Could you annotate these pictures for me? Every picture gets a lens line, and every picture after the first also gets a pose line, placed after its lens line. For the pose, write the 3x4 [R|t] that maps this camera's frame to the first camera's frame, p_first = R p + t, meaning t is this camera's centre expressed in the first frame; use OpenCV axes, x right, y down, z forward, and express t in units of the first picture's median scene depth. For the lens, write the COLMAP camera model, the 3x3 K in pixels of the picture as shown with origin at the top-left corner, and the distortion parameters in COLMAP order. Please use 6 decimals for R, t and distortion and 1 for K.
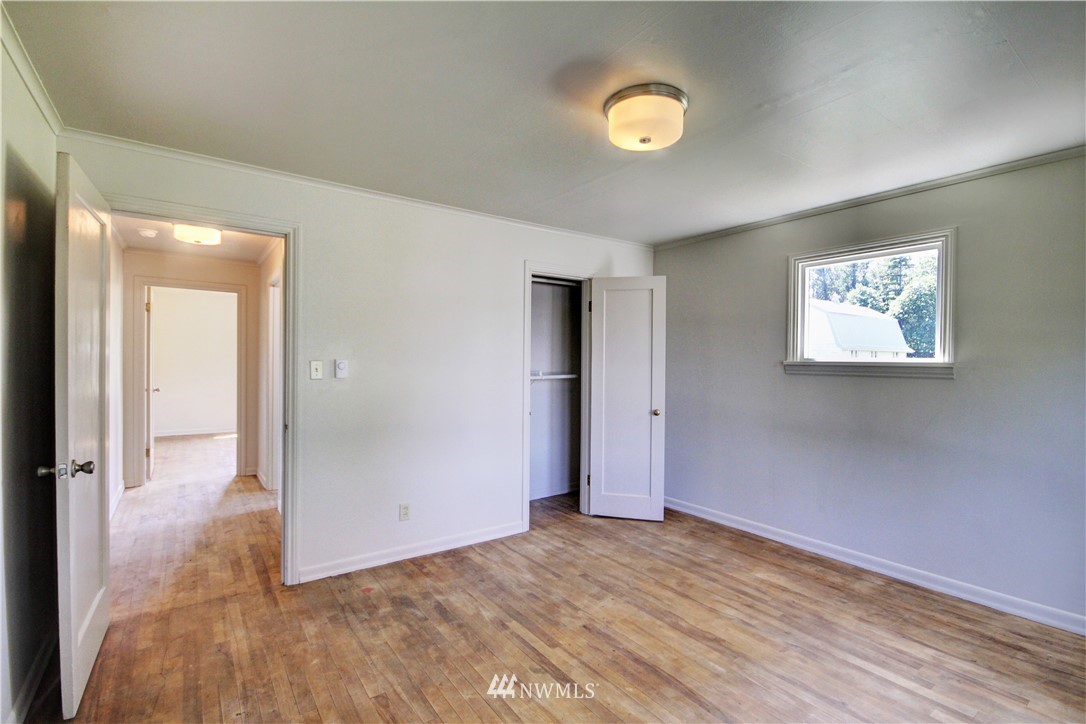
lens RADIAL K [[498.9, 0, 559.8], [0, 498.9, 364.5], [0, 0, 1]] dist [-0.001826, -0.006735]
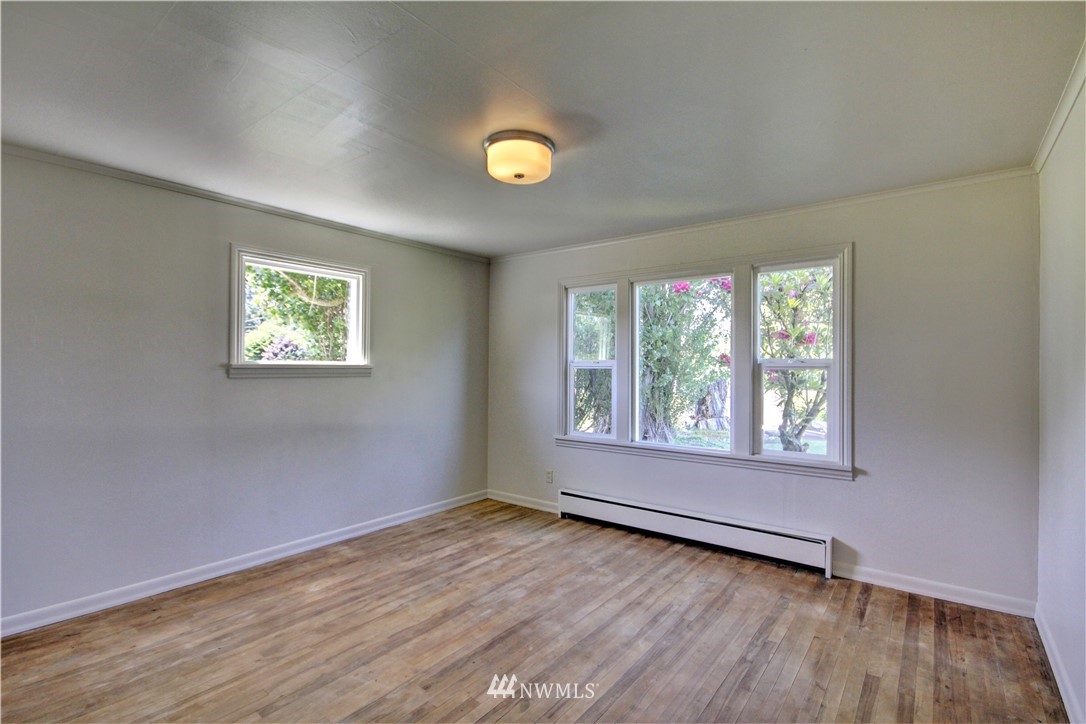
lens RADIAL K [[498.9, 0, 559.8], [0, 498.9, 364.5], [0, 0, 1]] dist [-0.001826, -0.006735]
pose [[-0.285217, -0.006104, 0.958443, -0.689409], [0.000716, 0.999978, 0.006582, -0.013261], [-0.958463, 0.002564, -0.285207, 0.880304]]
